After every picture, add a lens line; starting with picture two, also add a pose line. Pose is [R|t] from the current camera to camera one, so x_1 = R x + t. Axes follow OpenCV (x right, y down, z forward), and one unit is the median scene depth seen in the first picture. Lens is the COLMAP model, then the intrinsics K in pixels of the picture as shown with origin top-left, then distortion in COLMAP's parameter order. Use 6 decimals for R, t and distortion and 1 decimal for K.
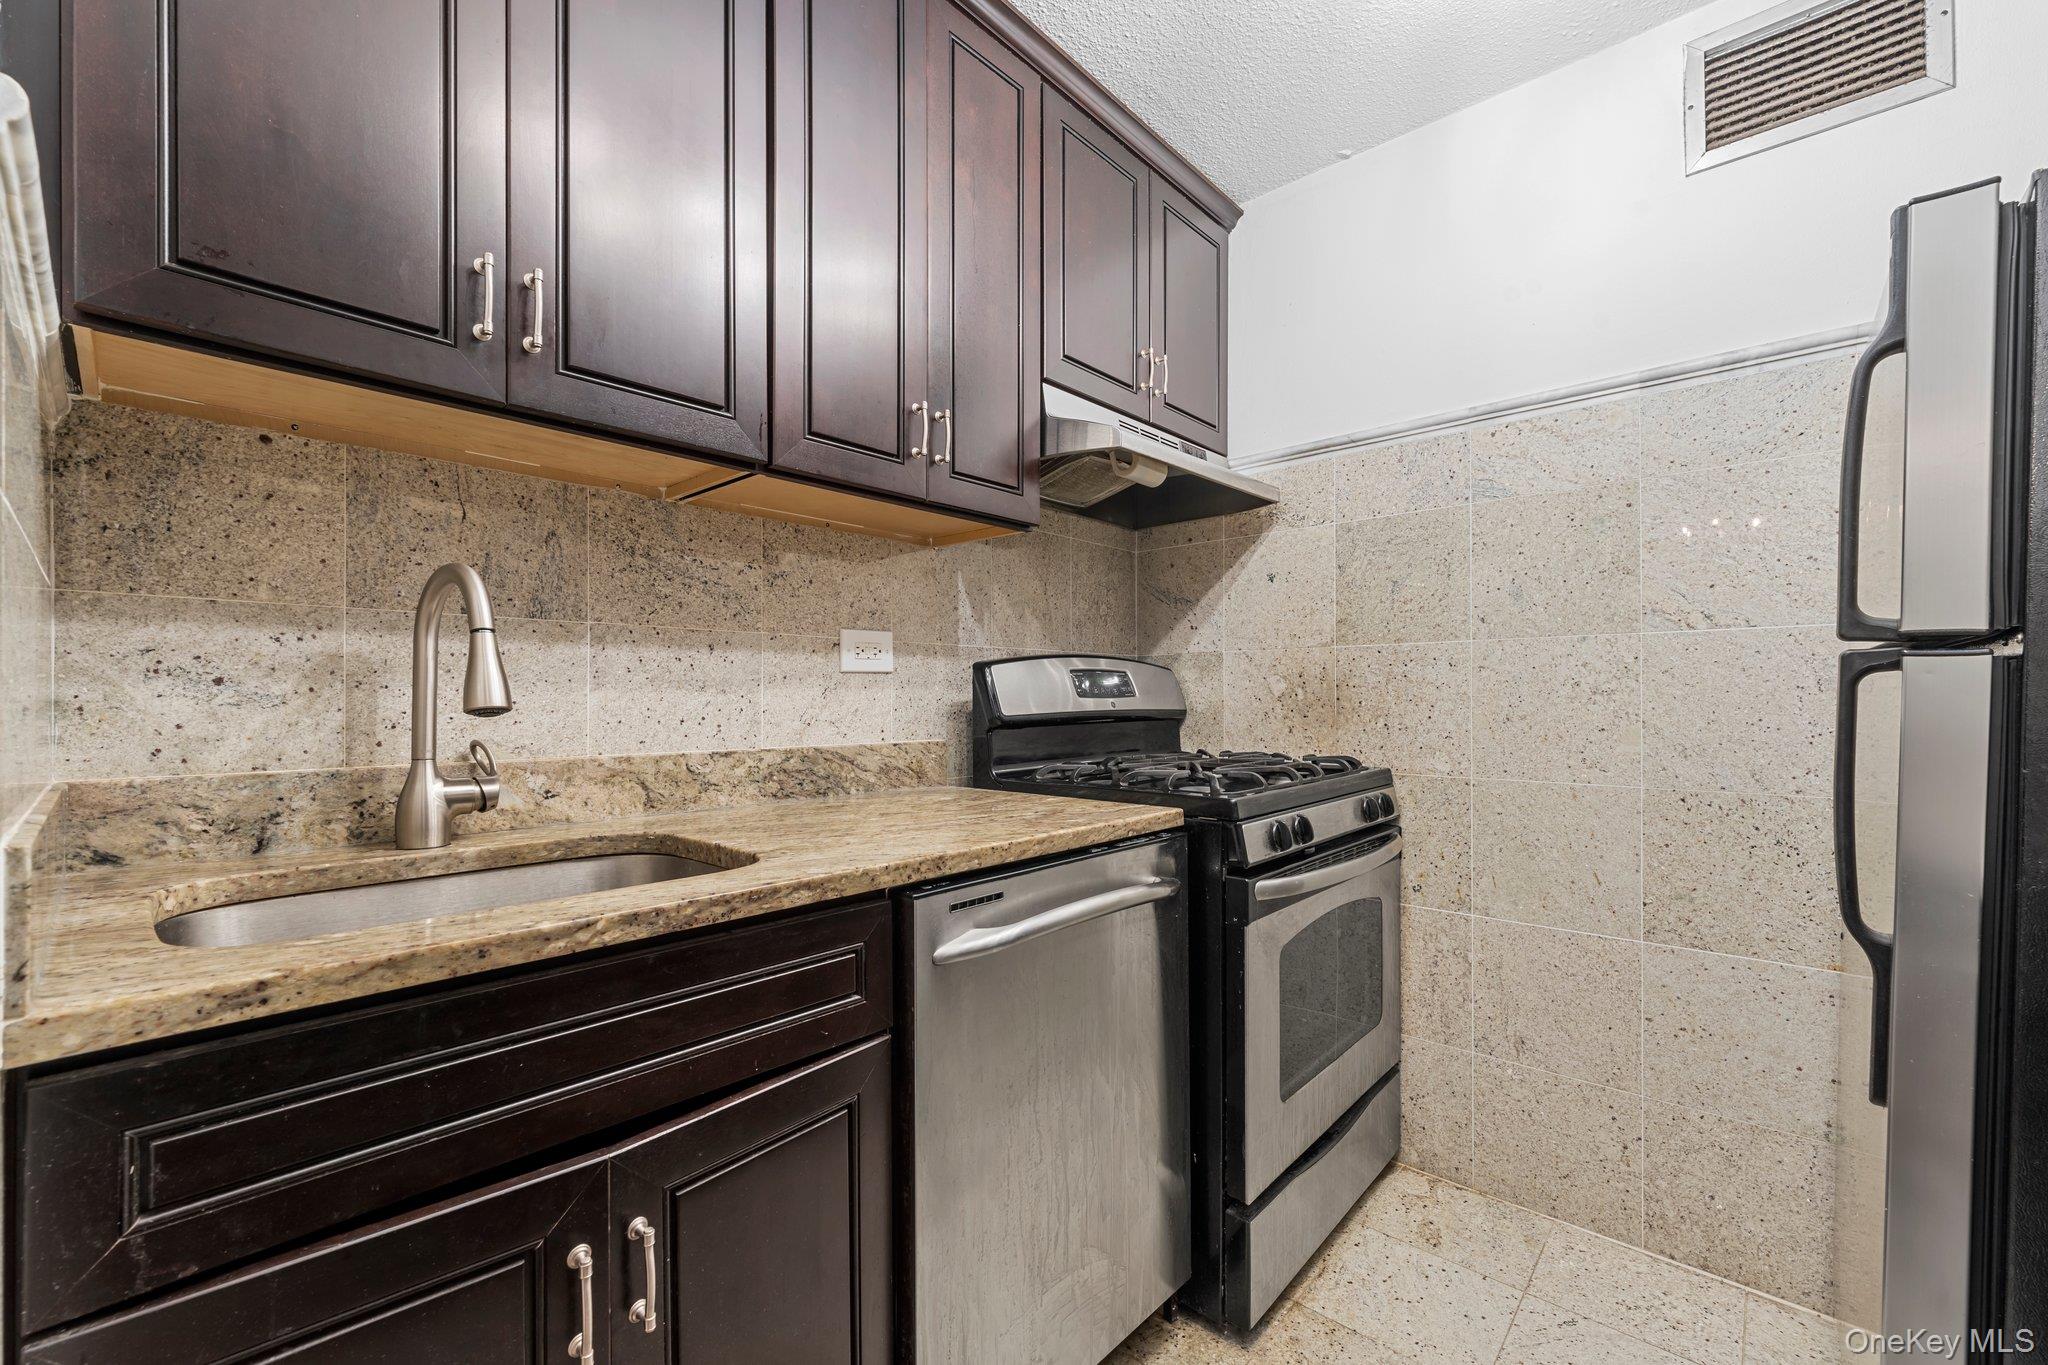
lens RADIAL K [[834.9, 0, 1025.1], [0, 834.9, 697.0], [0, 0, 1]] dist [-0.000862, -0.000412]
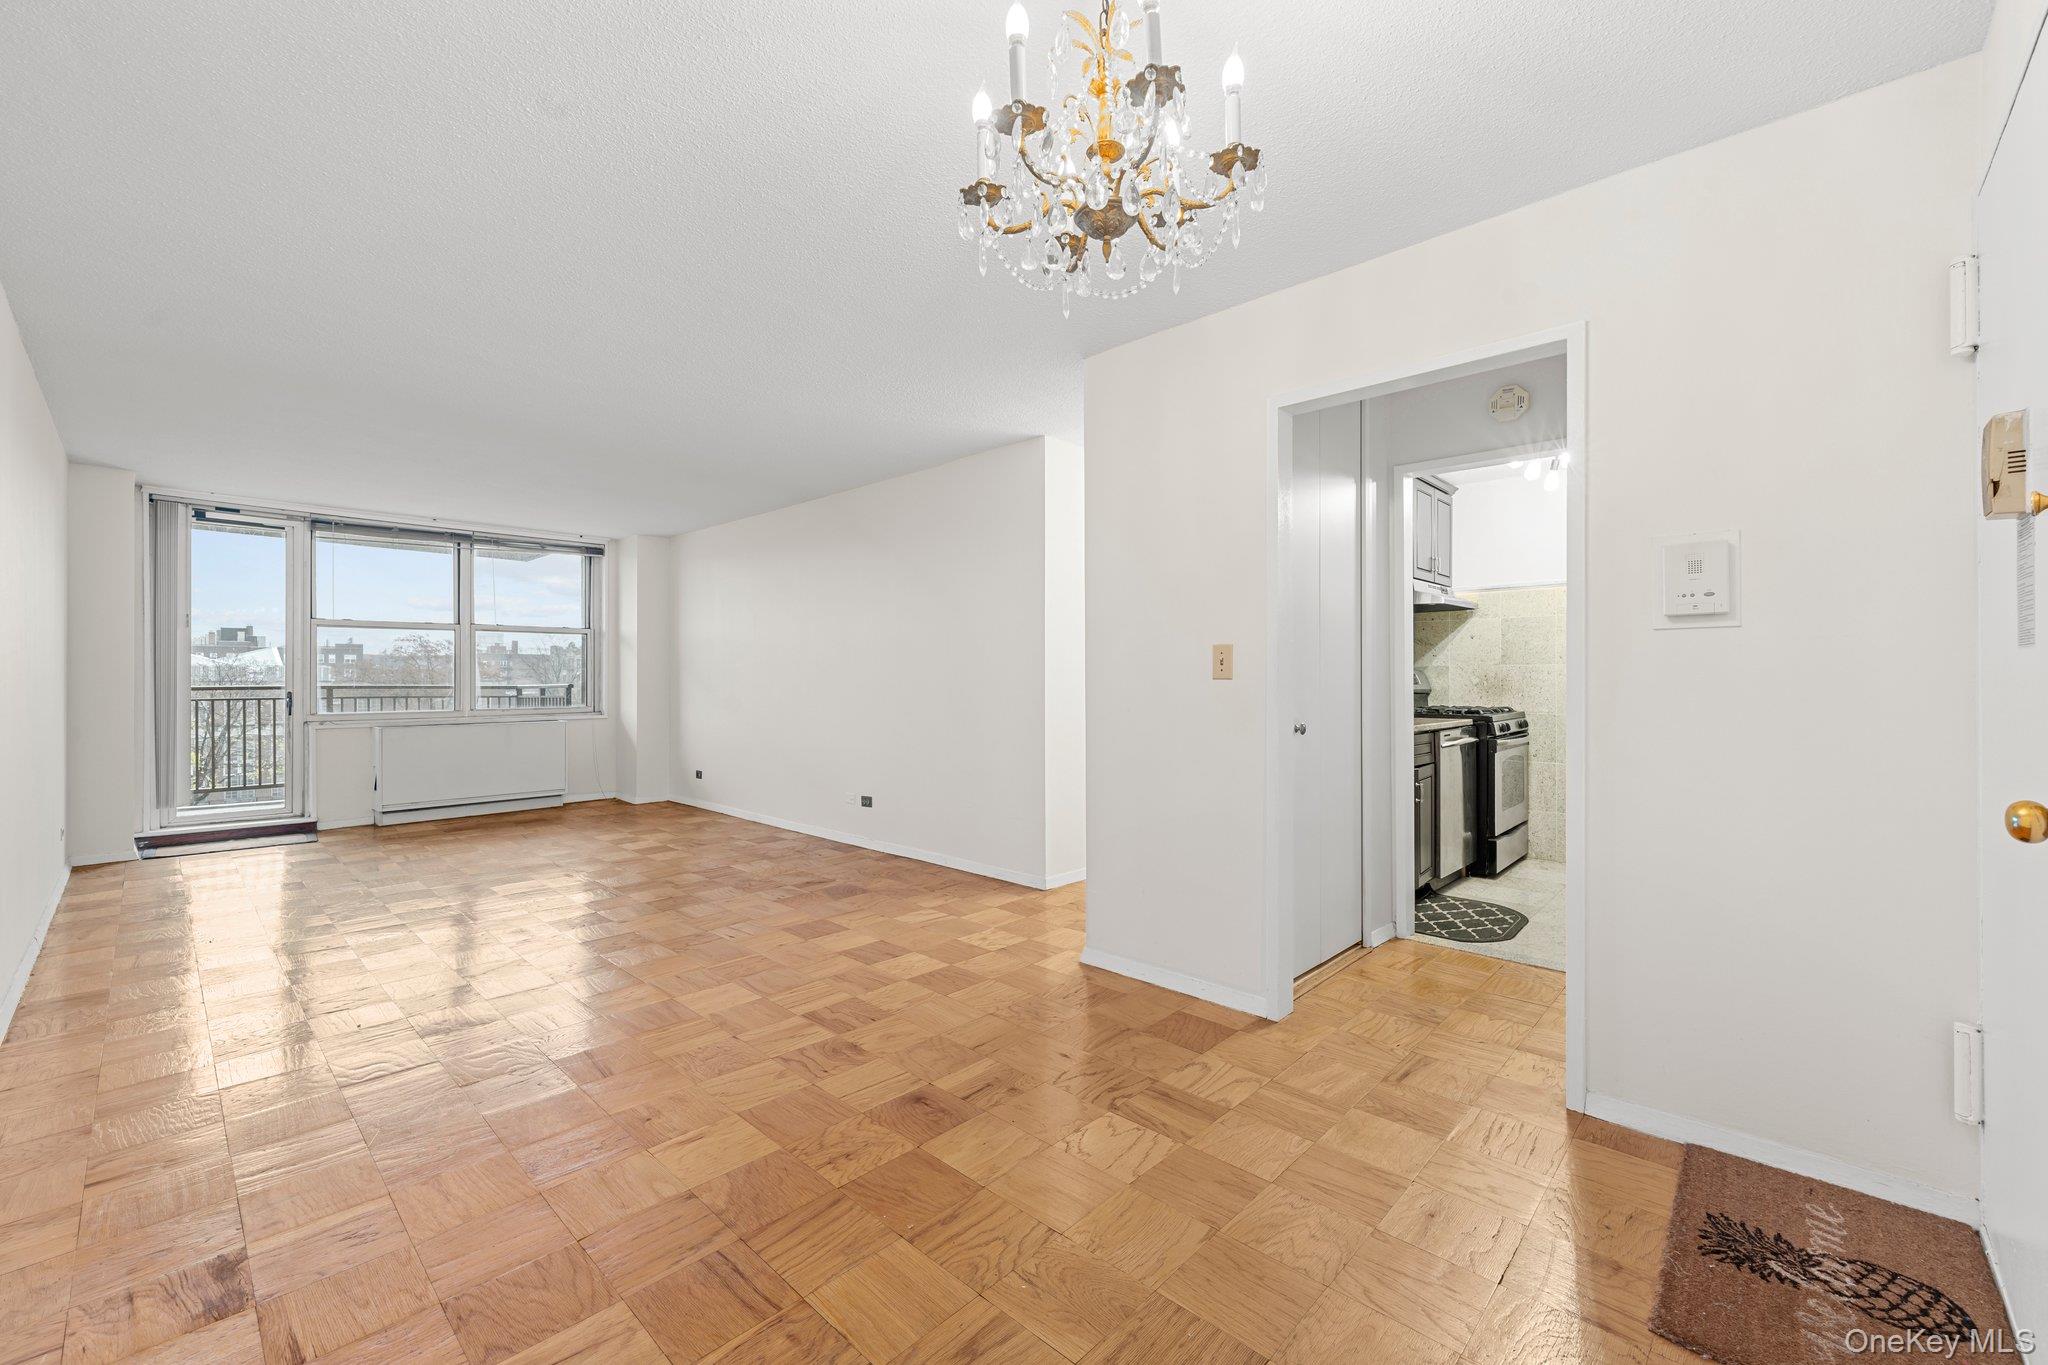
lens RADIAL K [[828.5, 0, 1028.4], [0, 828.5, 673.6], [0, 0, 1]] dist [-0.000273, -0.000172]
pose [[0.999904, 0.002583, -0.013641, -1.354786], [-0.002653, 0.999984, -0.005064, -0.022035], [0.013627, 0.005099, 0.999894, -2.039544]]
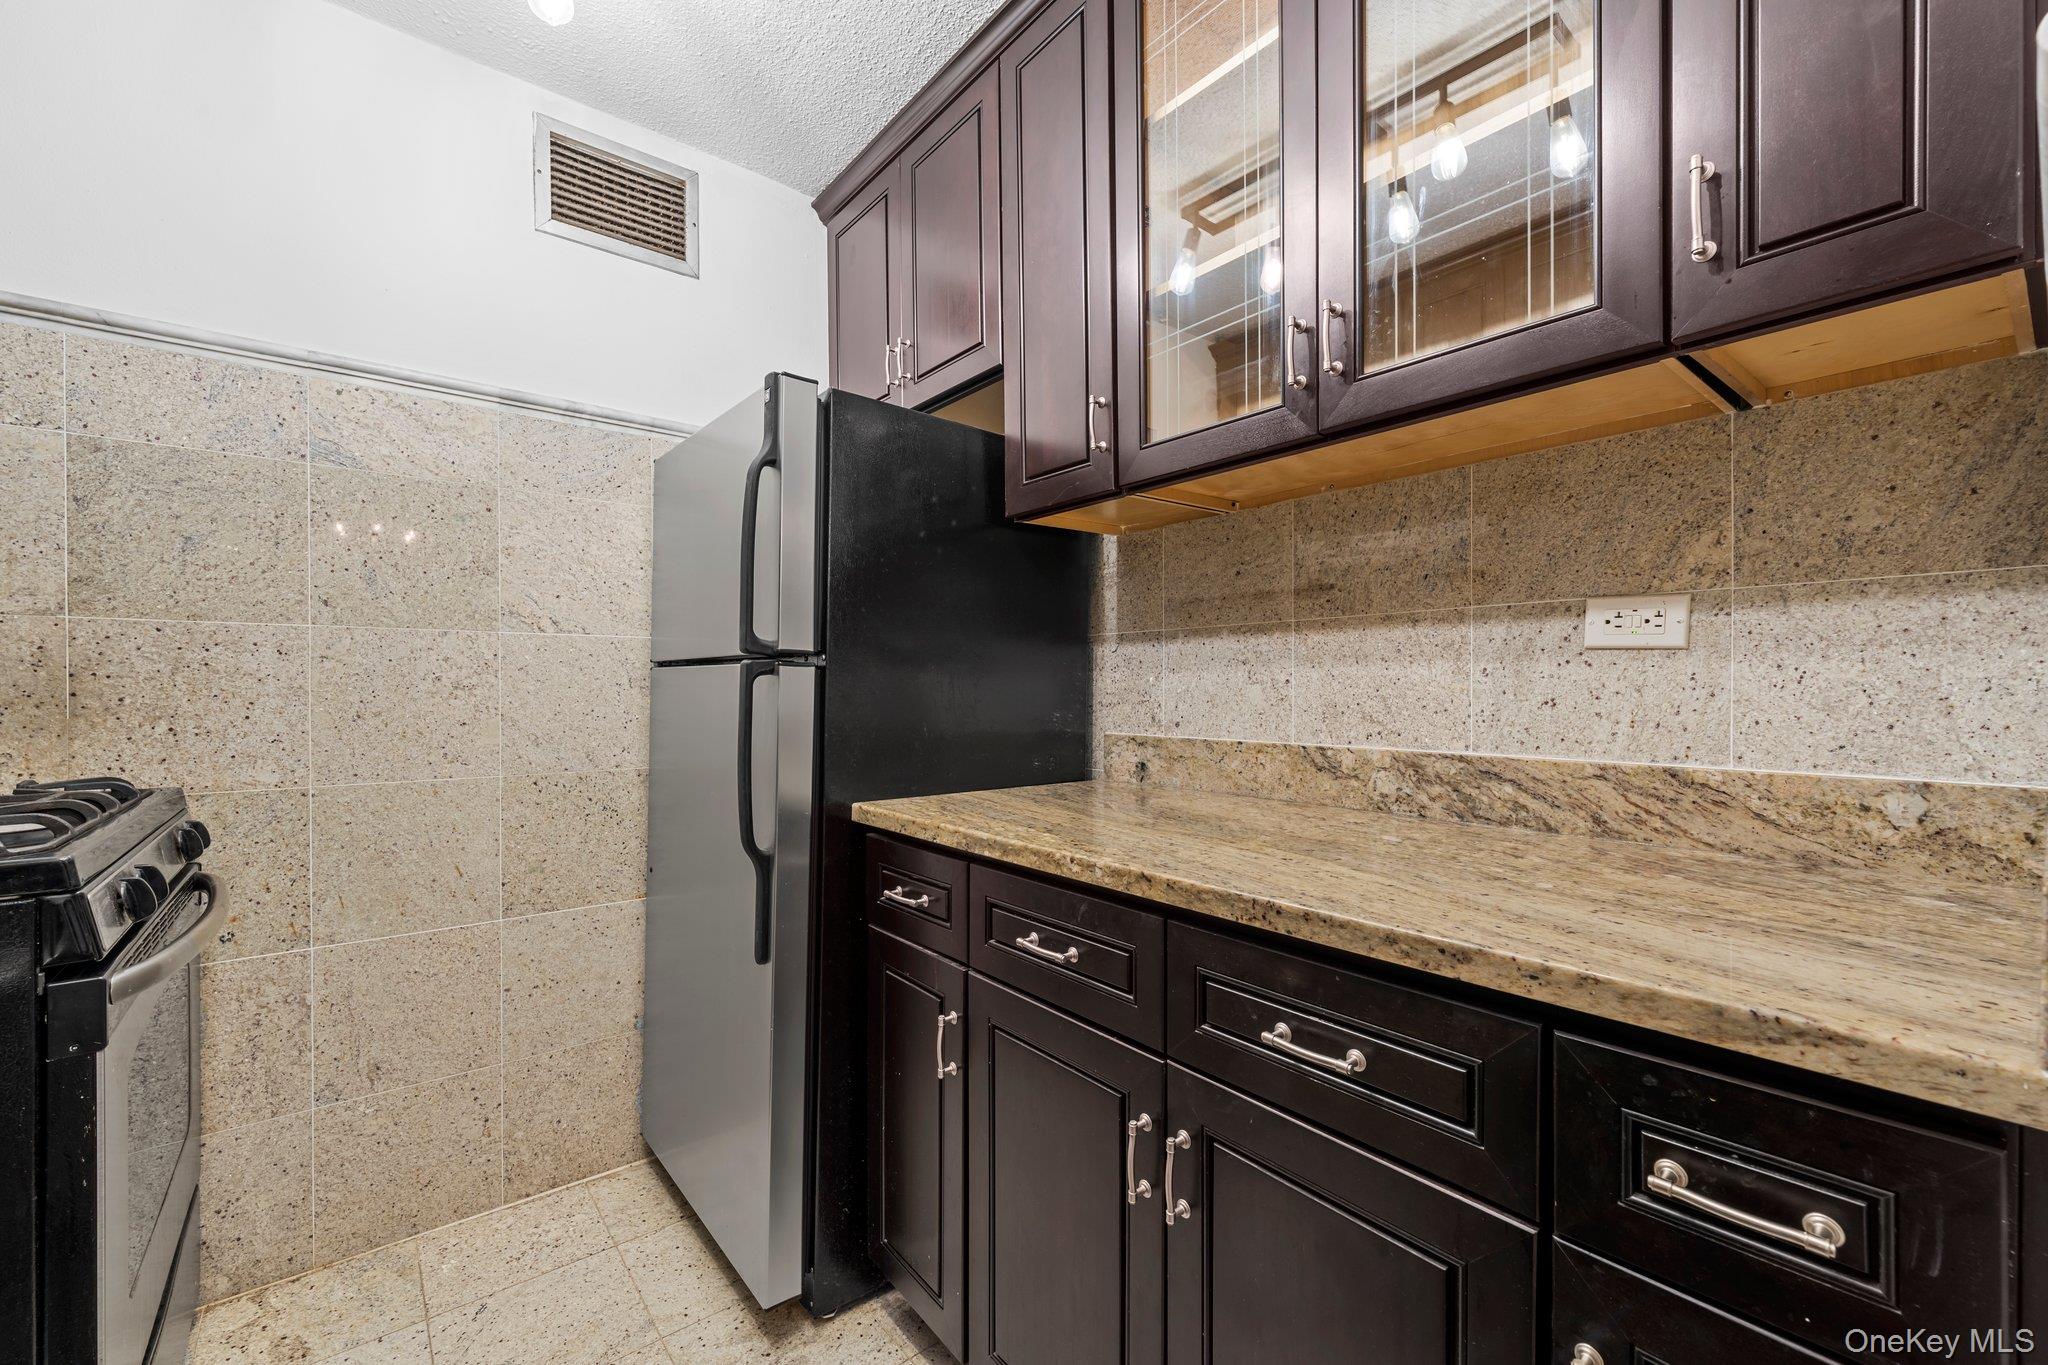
lens RADIAL K [[834.1, 0, 1029.8], [0, 834.1, 692.8], [0, 0, 1]] dist [-0.000121, -0.000627]
pose [[0.146954, -0.000928, 0.989143, -0.223401], [-0.000786, 0.999999, 0.001055, -0.000438], [-0.989143, -0.000933, 0.146953, 0.172546]]
